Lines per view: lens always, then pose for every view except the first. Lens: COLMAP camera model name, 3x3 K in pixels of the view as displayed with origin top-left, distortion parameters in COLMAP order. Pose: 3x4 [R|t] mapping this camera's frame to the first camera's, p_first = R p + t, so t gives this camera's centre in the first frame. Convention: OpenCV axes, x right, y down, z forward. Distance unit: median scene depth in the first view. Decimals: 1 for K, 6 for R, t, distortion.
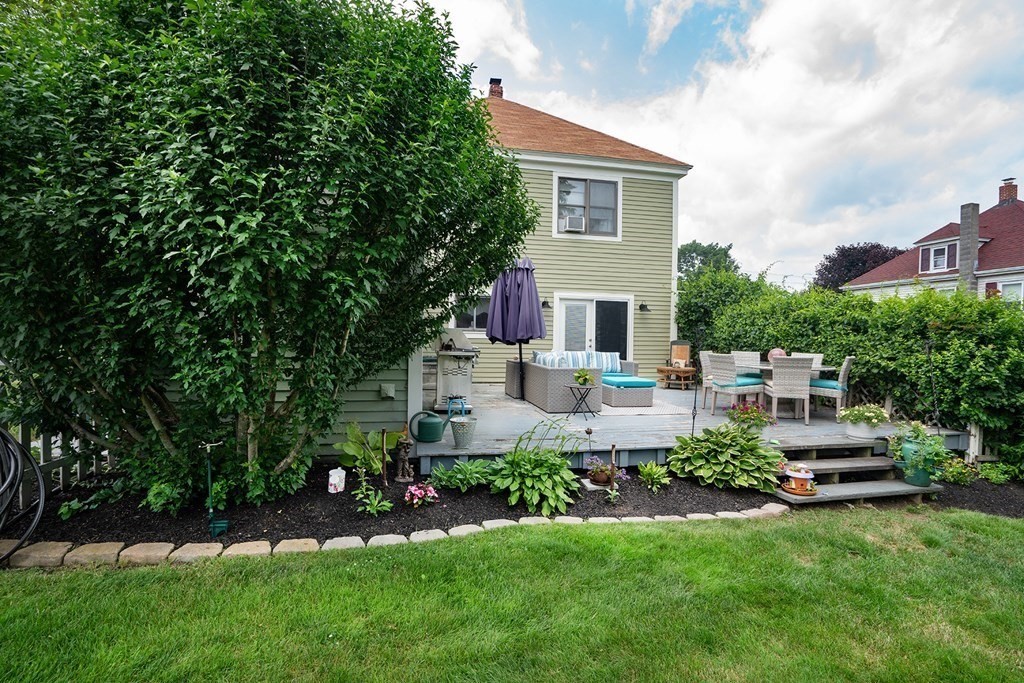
lens RADIAL K [[473.1, 0, 511.2], [0, 473.1, 342.4], [0, 0, 1]] dist [-0.063918, 0.027467]
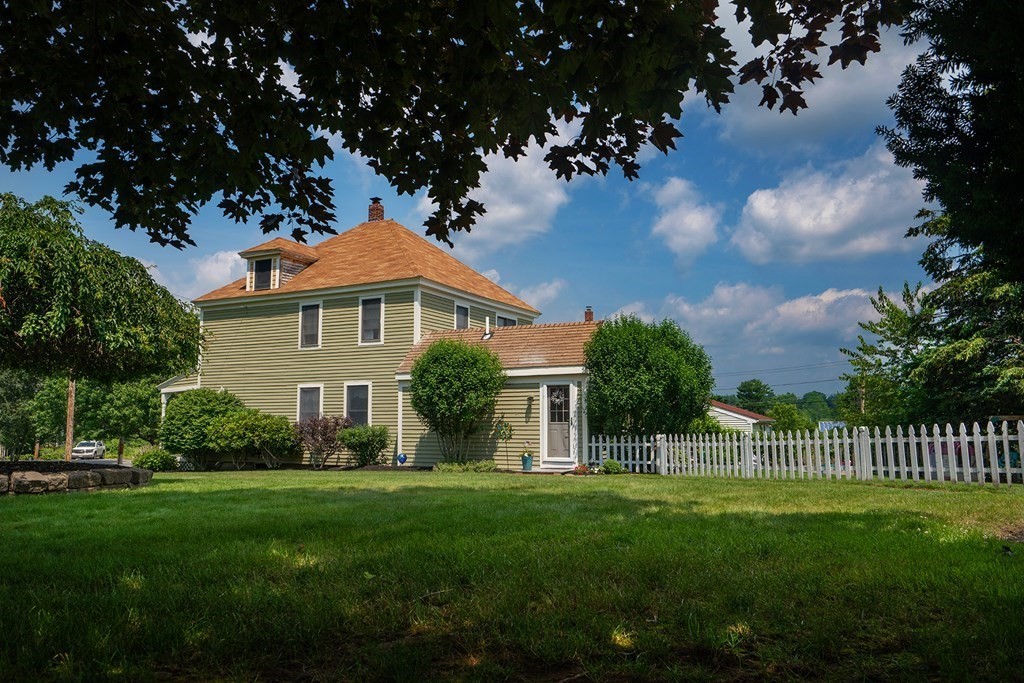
lens RADIAL K [[766.4, 0, 512.0], [0, 766.4, 341.5], [0, 0, 1]] dist [-0.040828, 0.001061]
pose [[0.618868, 0.059347, 0.783250, -1.941405], [0.027779, 0.994864, -0.097330, -0.028469], [-0.785004, 0.081992, 0.614041, -0.597023]]
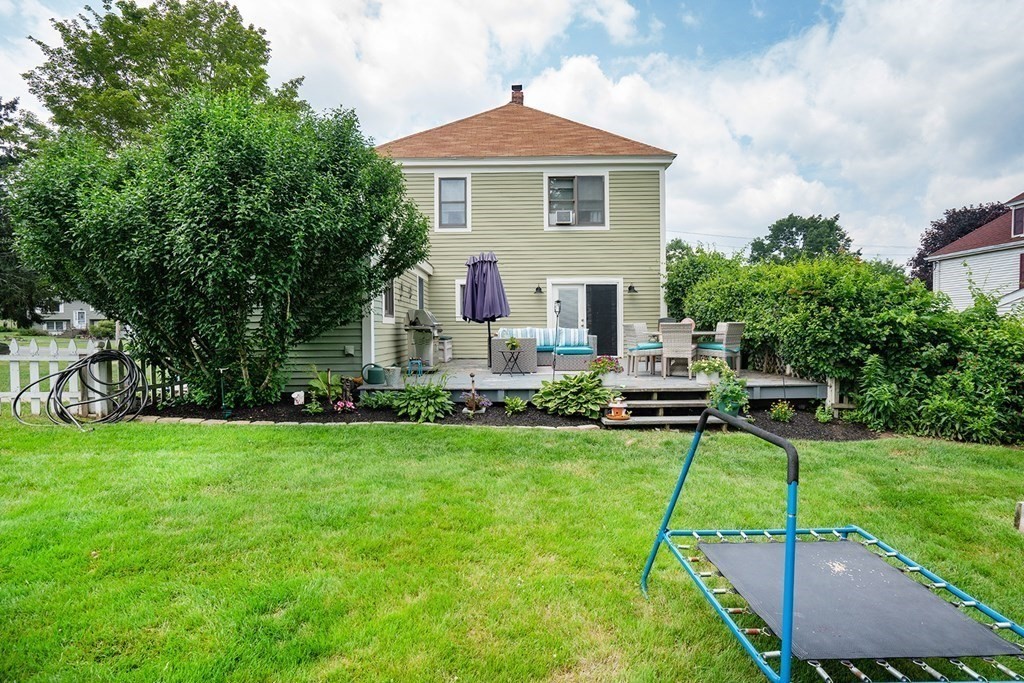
lens RADIAL K [[497.8, 0, 508.4], [0, 497.8, 337.3], [0, 0, 1]] dist [-0.065622, 0.033852]
pose [[0.977940, -0.021719, -0.207755, 0.264247], [0.022584, 0.999743, 0.001794, 0.033050], [0.207663, -0.006447, 0.978179, -0.205908]]
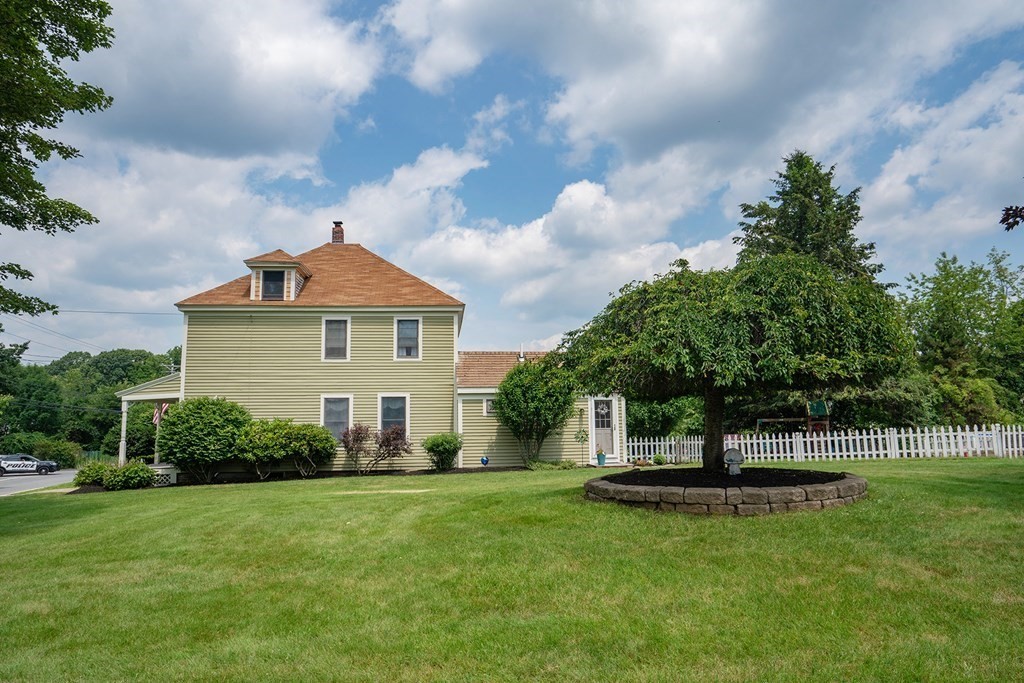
lens RADIAL K [[656.0, 0, 512.0], [0, 656.0, 341.5], [0, 0, 1]] dist [-0.046868, 0.000178]
pose [[0.099865, 0.101649, 0.989795, -2.538032], [0.029876, 0.994013, -0.105097, -0.076016], [-0.994552, 0.040067, 0.096230, 0.572362]]
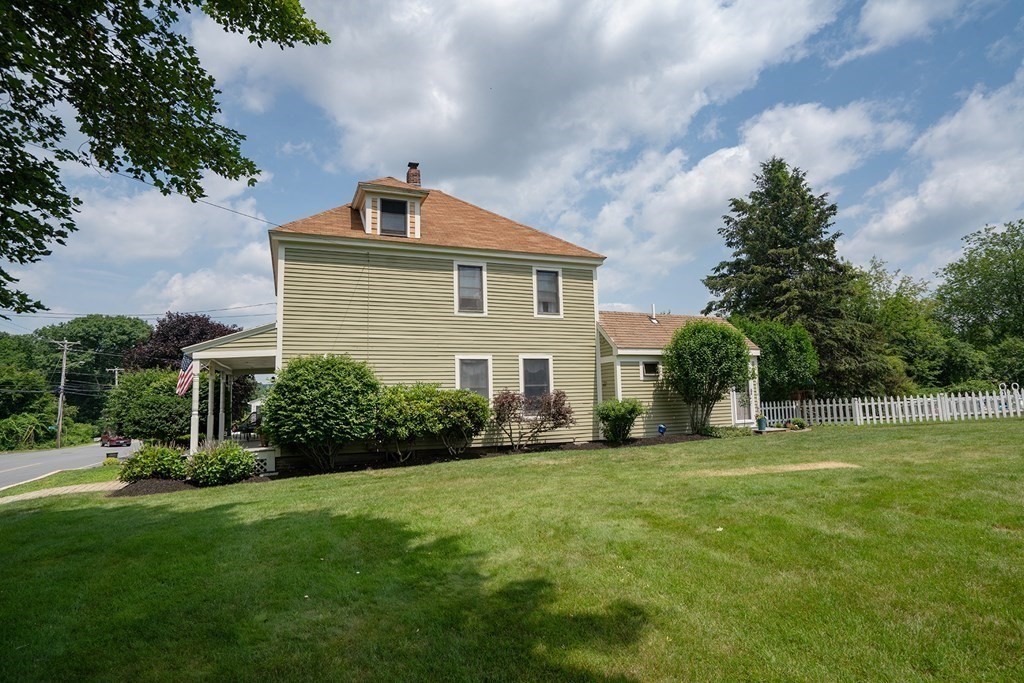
lens RADIAL K [[556.8, 0, 512.0], [0, 556.8, 341.5], [0, 0, 1]] dist [-0.053483, 0.000582]
pose [[-0.175637, 0.093689, 0.979987, -1.959733], [0.036141, 0.995404, -0.088685, -0.045178], [-0.983791, 0.019841, -0.178216, 1.516470]]
